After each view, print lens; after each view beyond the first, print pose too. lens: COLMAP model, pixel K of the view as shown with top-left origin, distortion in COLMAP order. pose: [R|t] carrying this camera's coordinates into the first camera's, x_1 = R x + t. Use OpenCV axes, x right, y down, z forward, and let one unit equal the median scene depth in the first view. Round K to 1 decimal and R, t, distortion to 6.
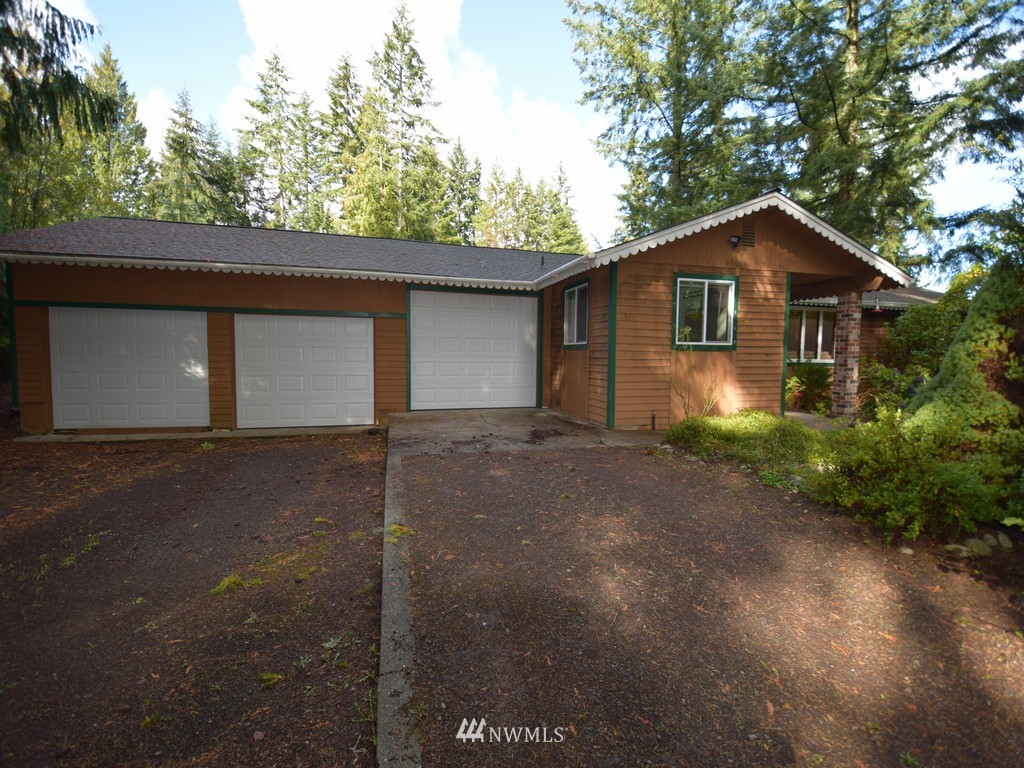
lens RADIAL K [[450.6, 0, 514.4], [0, 450.6, 381.9], [0, 0, 1]] dist [-0.003255, -0.008674]
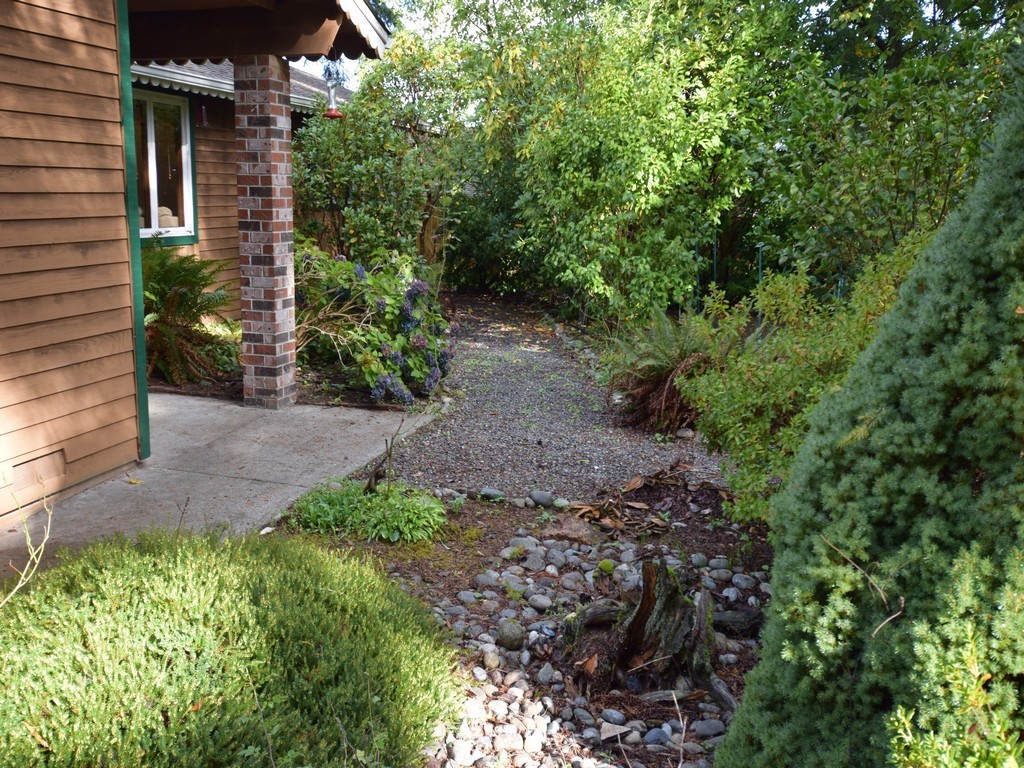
lens RADIAL K [[960.2, 0, 518.4], [0, 960.2, 345.4], [0, 0, 1]] dist [0.018064, 0.000000]
pose [[0.506211, -0.136429, 0.851550, 0.168177], [0.048607, 0.990352, 0.129771, -0.060580], [-0.861039, -0.024300, 0.507958, 0.430941]]
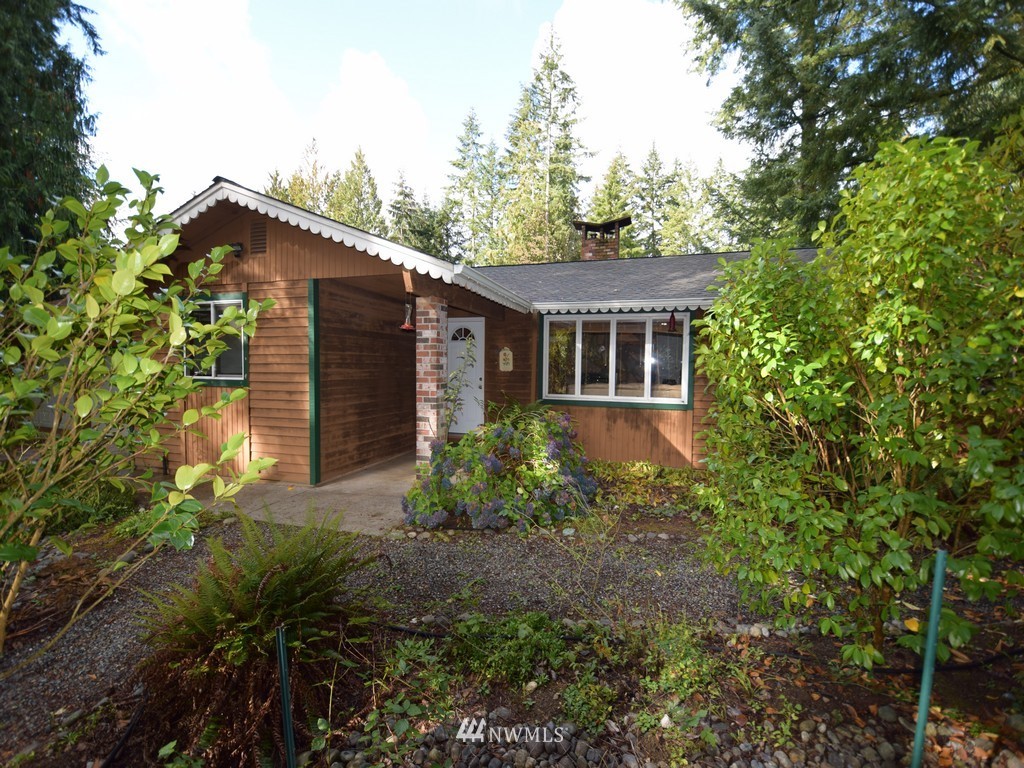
lens RADIAL K [[450.6, 0, 512.2], [0, 450.6, 384.7], [0, 0, 1]] dist [-0.003255, -0.008674]
pose [[0.838708, 0.021048, -0.544174, 1.196444], [-0.037351, 0.999123, -0.018921, -0.069382], [0.543298, 0.036194, 0.838759, 0.541419]]
